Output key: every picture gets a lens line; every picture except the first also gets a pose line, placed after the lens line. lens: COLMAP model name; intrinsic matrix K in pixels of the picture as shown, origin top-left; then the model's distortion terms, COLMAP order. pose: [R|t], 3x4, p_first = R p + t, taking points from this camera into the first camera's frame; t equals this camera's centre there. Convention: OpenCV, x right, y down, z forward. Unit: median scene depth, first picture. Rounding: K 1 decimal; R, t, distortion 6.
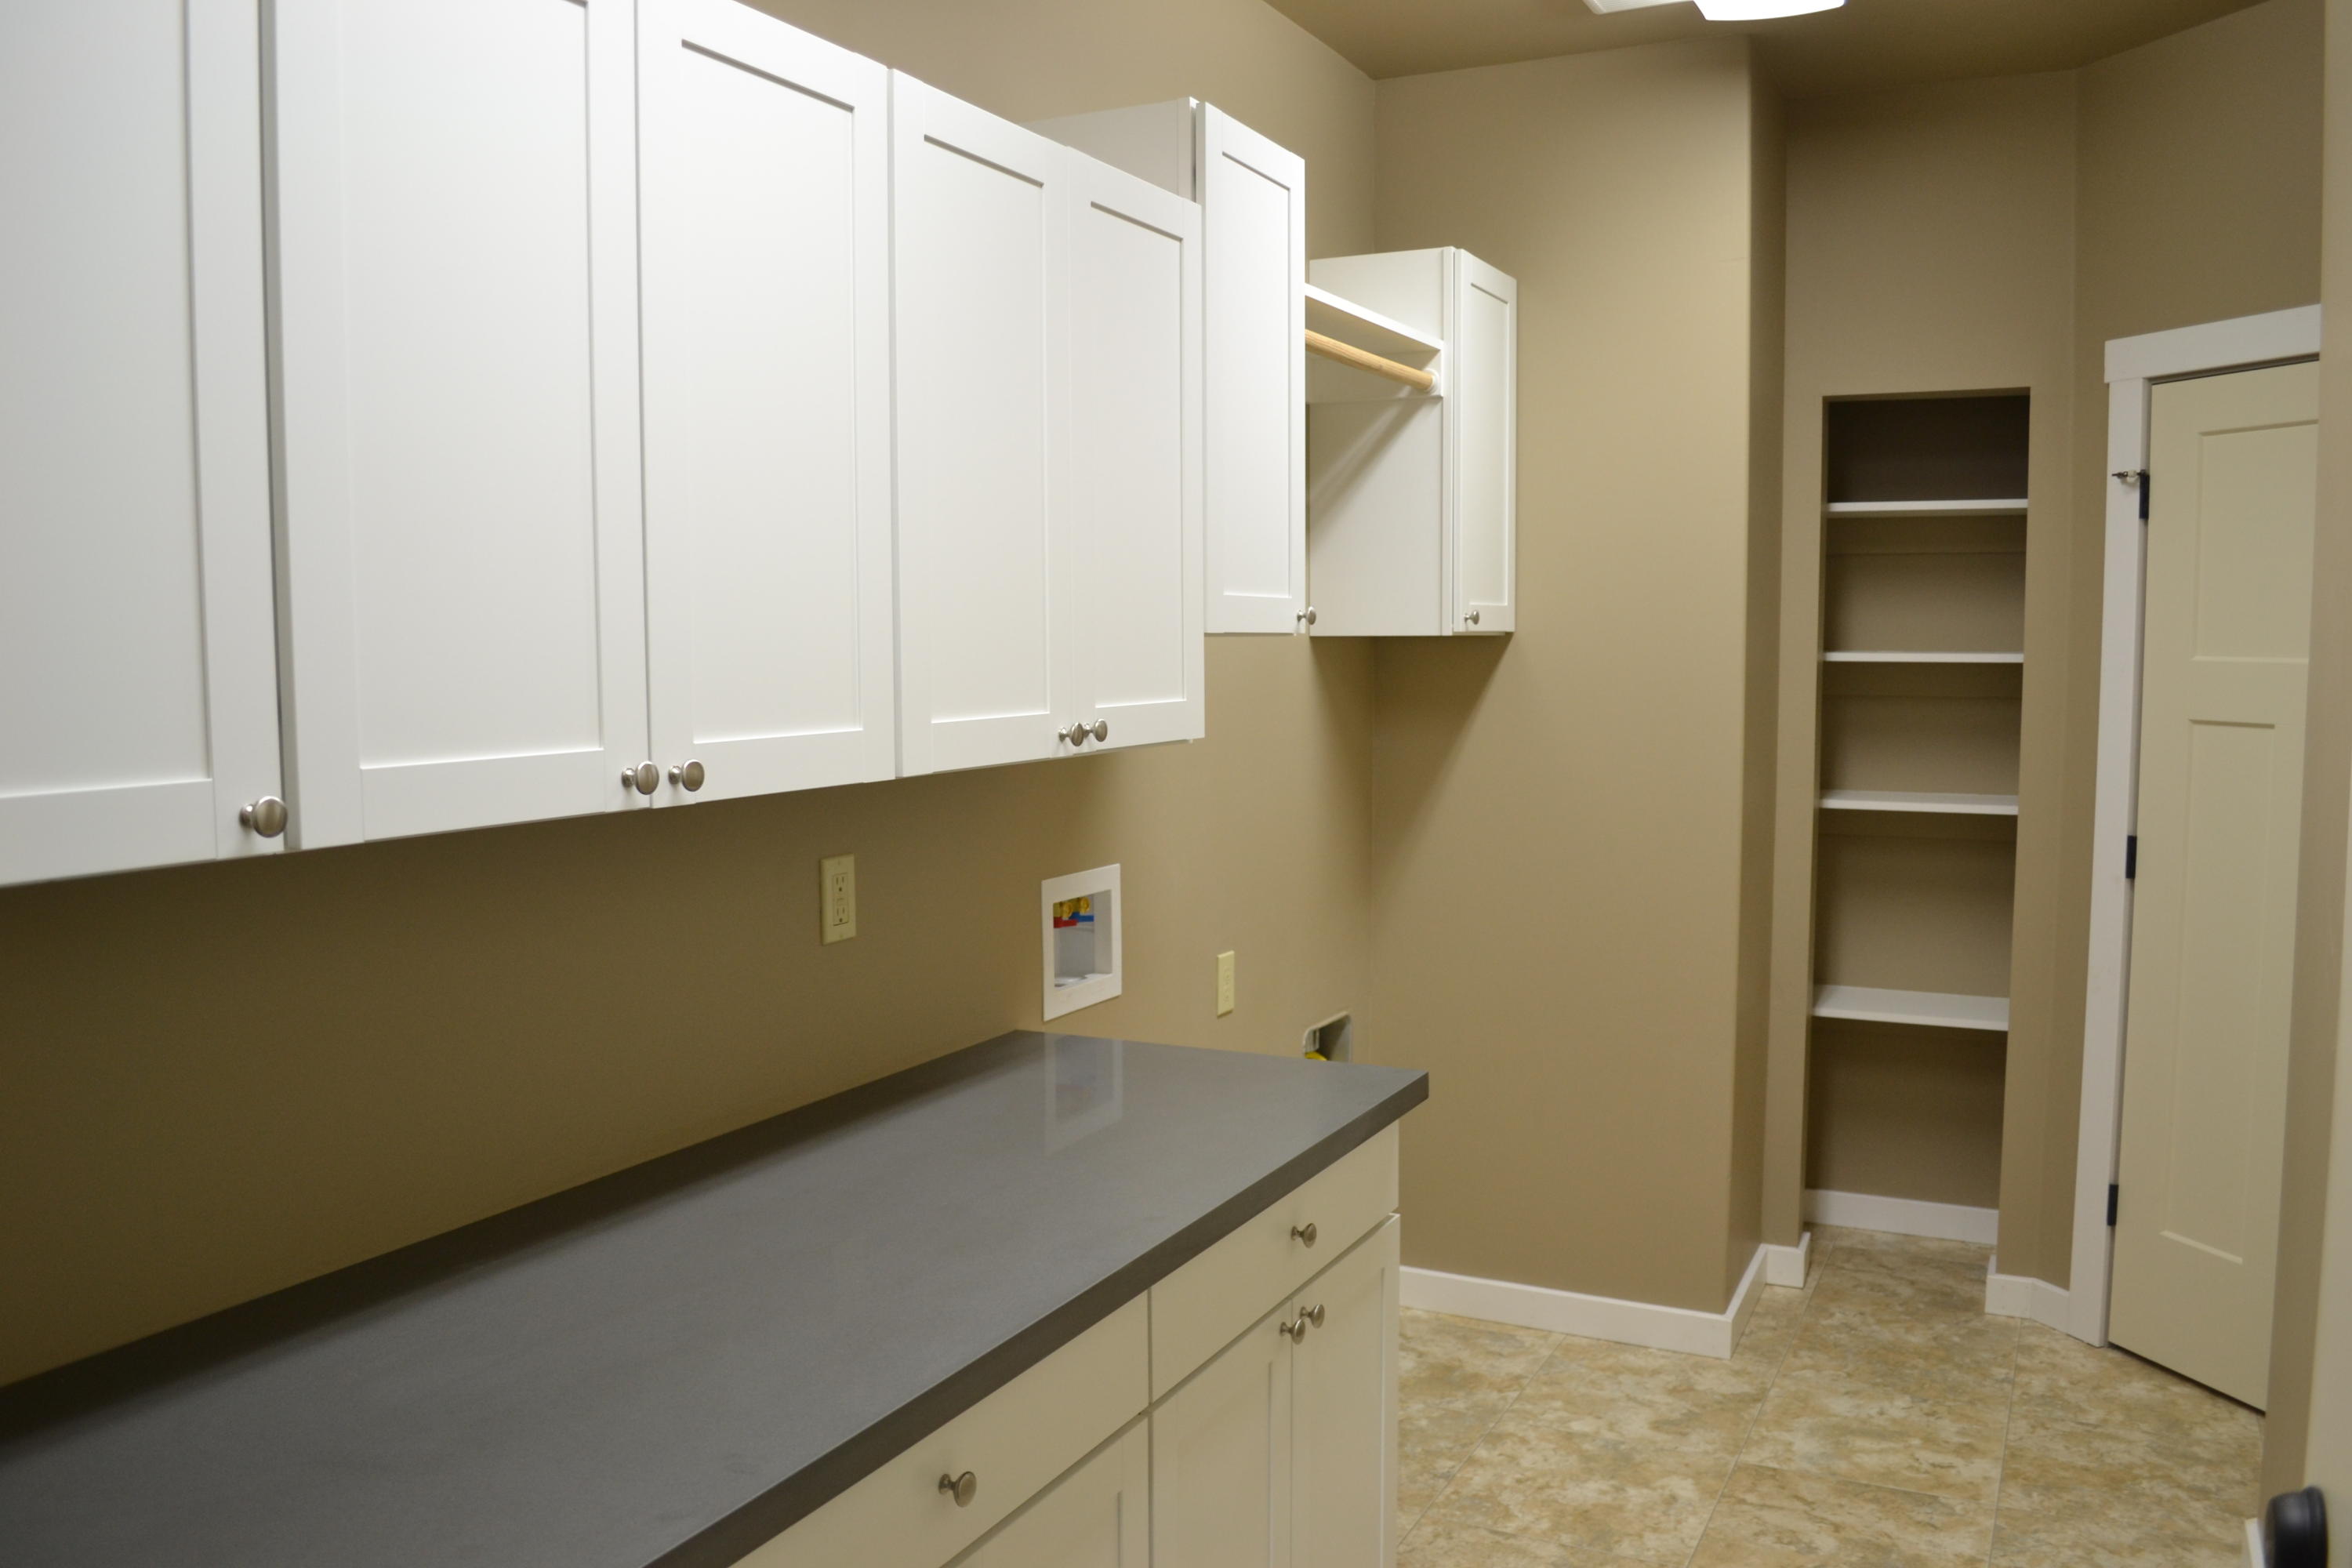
lens RADIAL K [[1866.2, 0, 1176.0], [0, 1866.2, 784.0], [0, 0, 1]] dist [-0.086397, 0.000873]
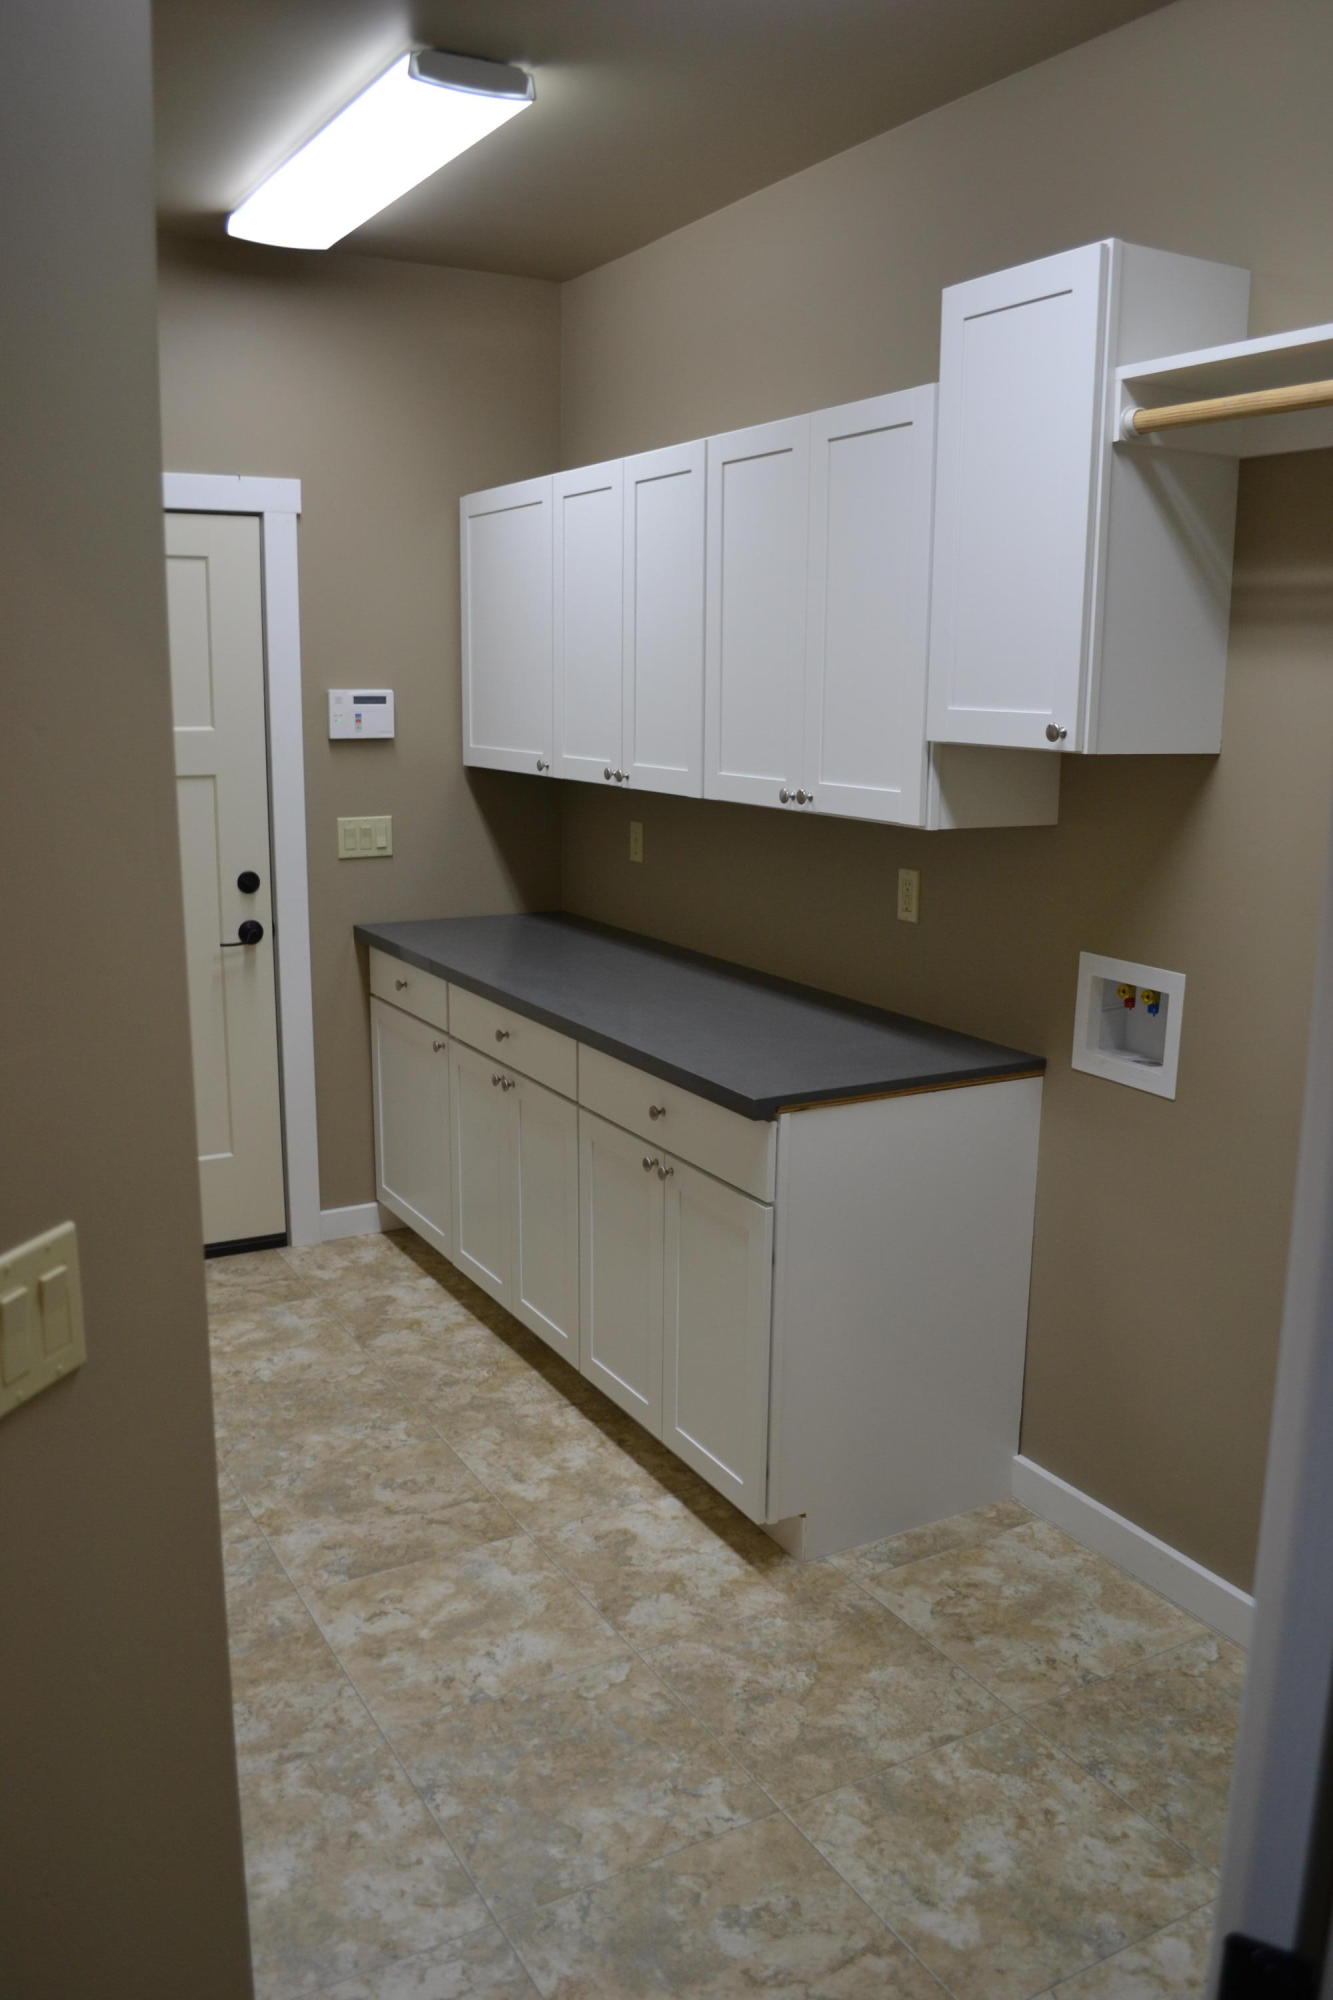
lens RADIAL K [[1586.9, 0, 666.5], [0, 1586.9, 1000.0], [0, 0, 1]] dist [-0.086397, 0.000873]
pose [[-0.556753, 0.160325, -0.815060, 0.873842], [-0.076553, 0.967119, 0.242528, -0.137179], [0.827143, 0.197424, -0.526173, 1.284455]]
